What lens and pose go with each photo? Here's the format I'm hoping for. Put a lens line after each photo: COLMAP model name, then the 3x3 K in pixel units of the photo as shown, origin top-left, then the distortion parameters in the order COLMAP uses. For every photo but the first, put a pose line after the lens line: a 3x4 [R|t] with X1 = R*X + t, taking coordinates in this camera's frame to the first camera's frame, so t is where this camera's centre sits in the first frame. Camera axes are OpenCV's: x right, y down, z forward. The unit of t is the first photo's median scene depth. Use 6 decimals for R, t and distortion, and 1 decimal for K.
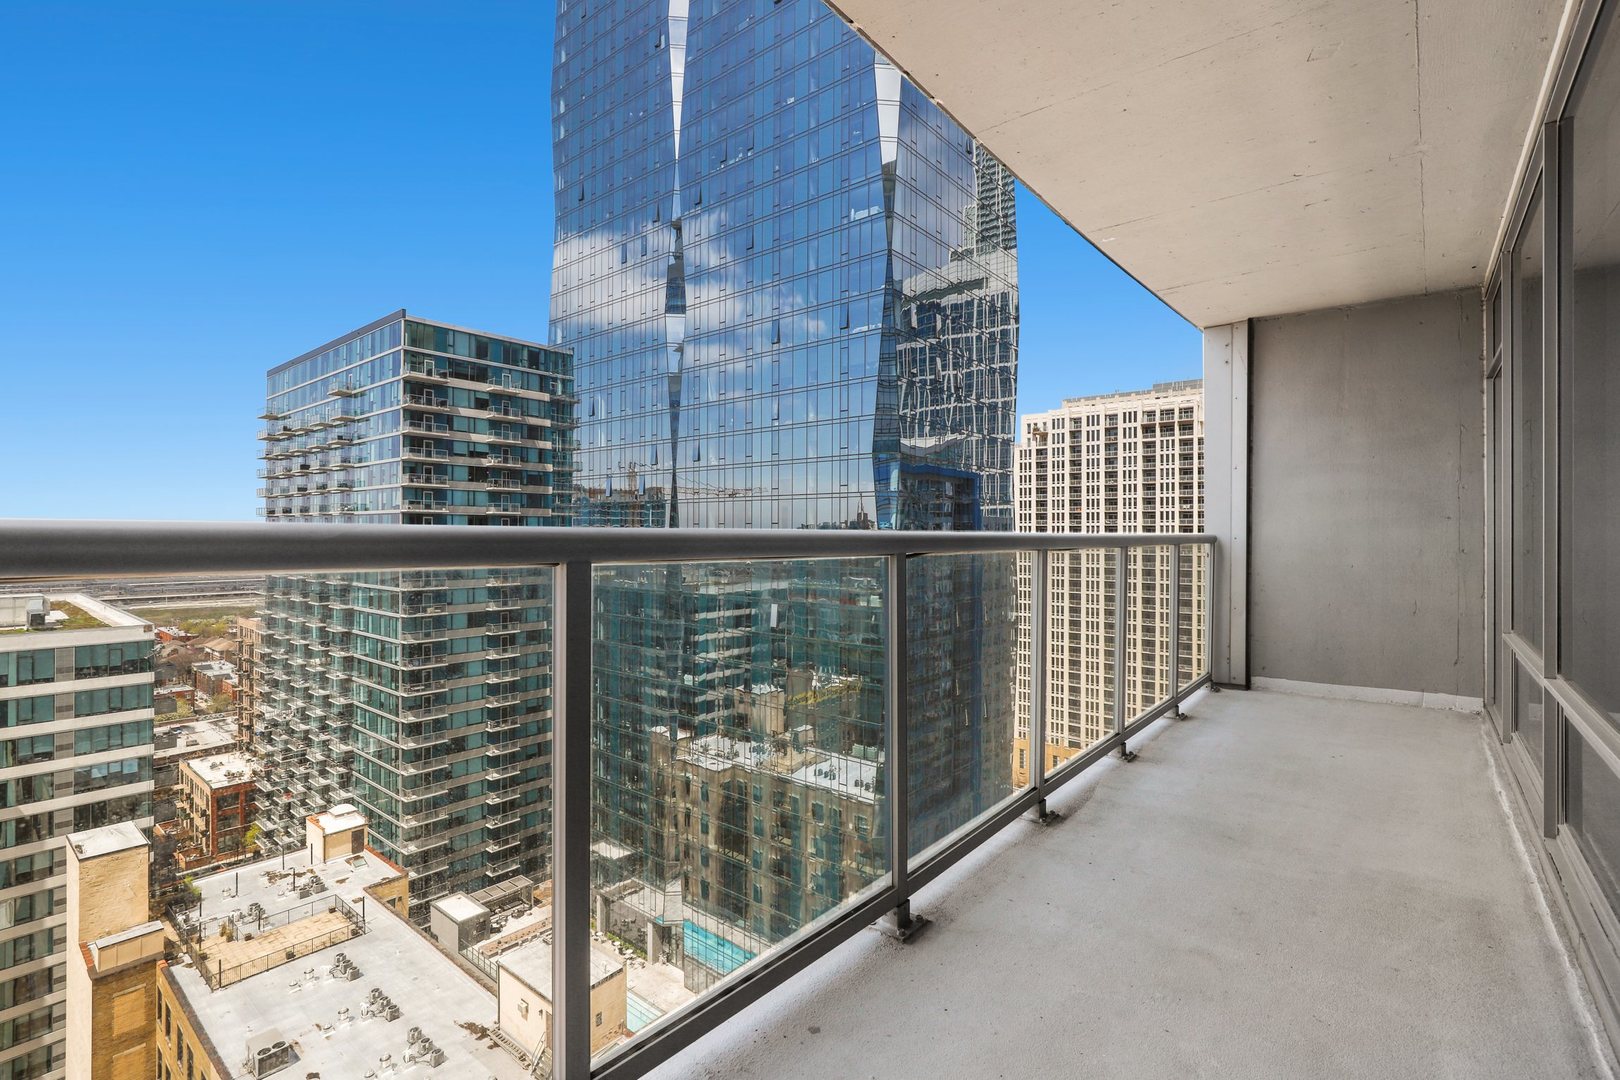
lens RADIAL K [[740.8, 0, 819.7], [0, 740.8, 527.6], [0, 0, 1]] dist [-0.010132, 0.000063]
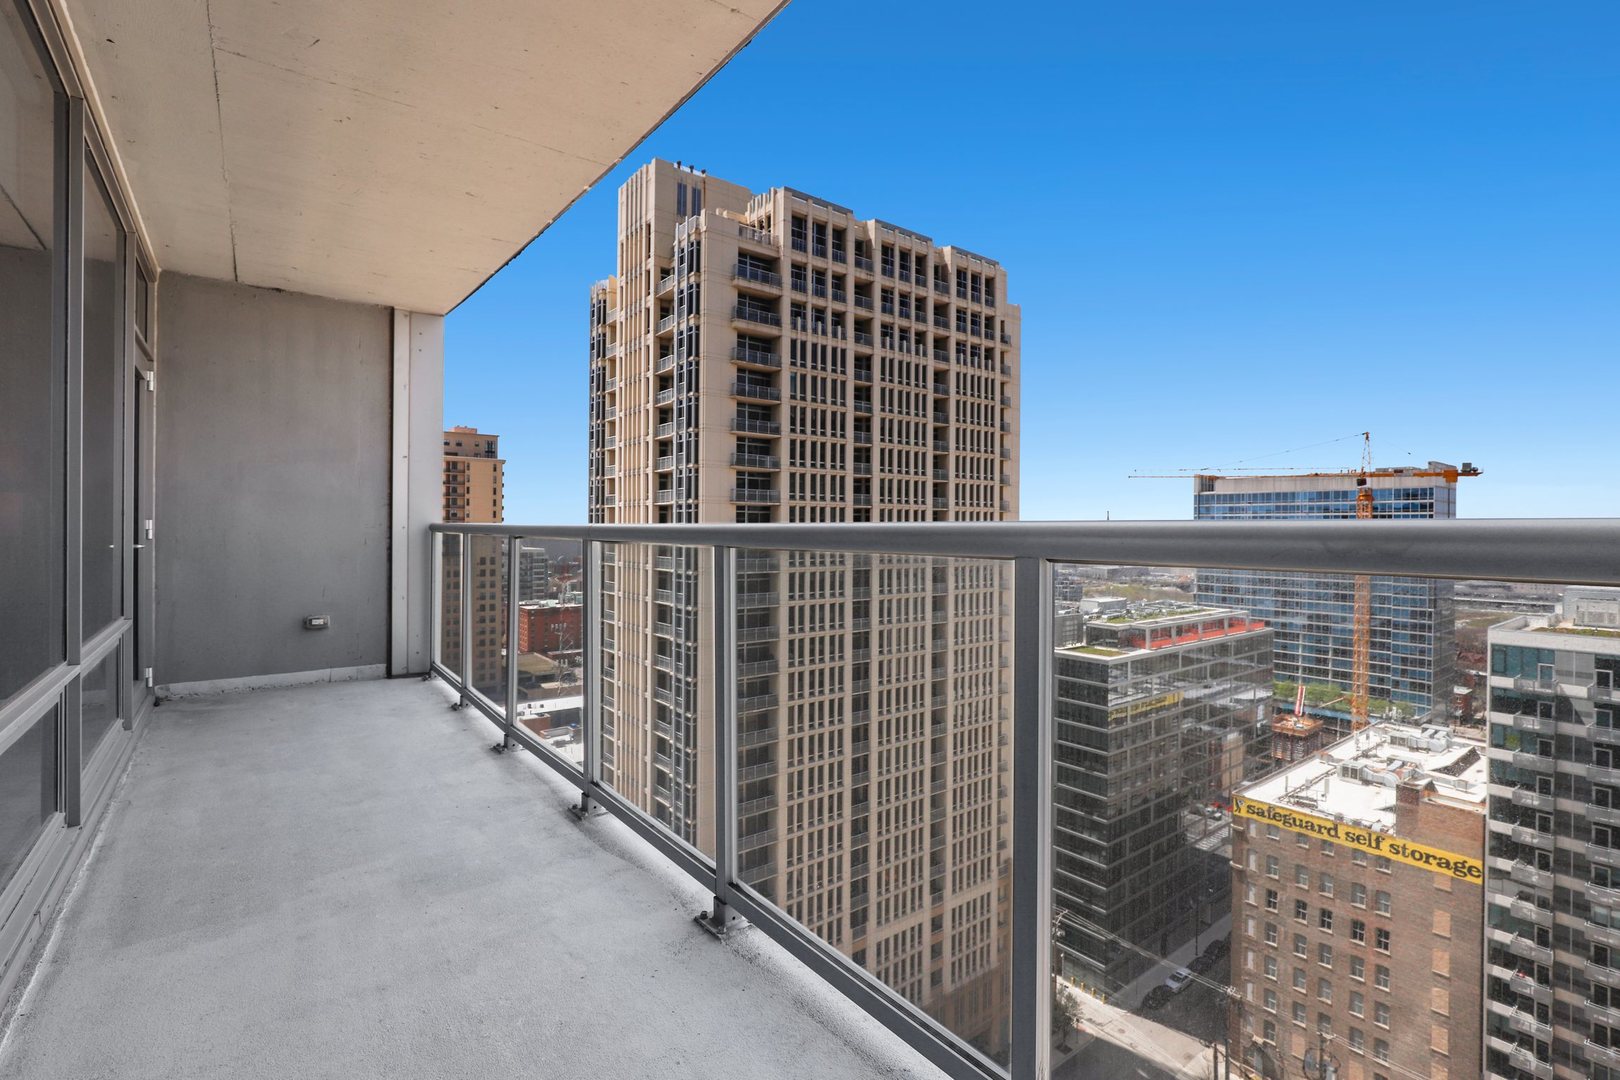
lens RADIAL K [[740.8, 0, 819.7], [0, 740.8, 527.6], [0, 0, 1]] dist [-0.010132, 0.000063]
pose [[-0.222932, -0.002967, -0.974829, 1.075349], [-0.004757, 0.999987, -0.001956, 0.012858], [0.974822, 0.004201, -0.222943, 1.371659]]
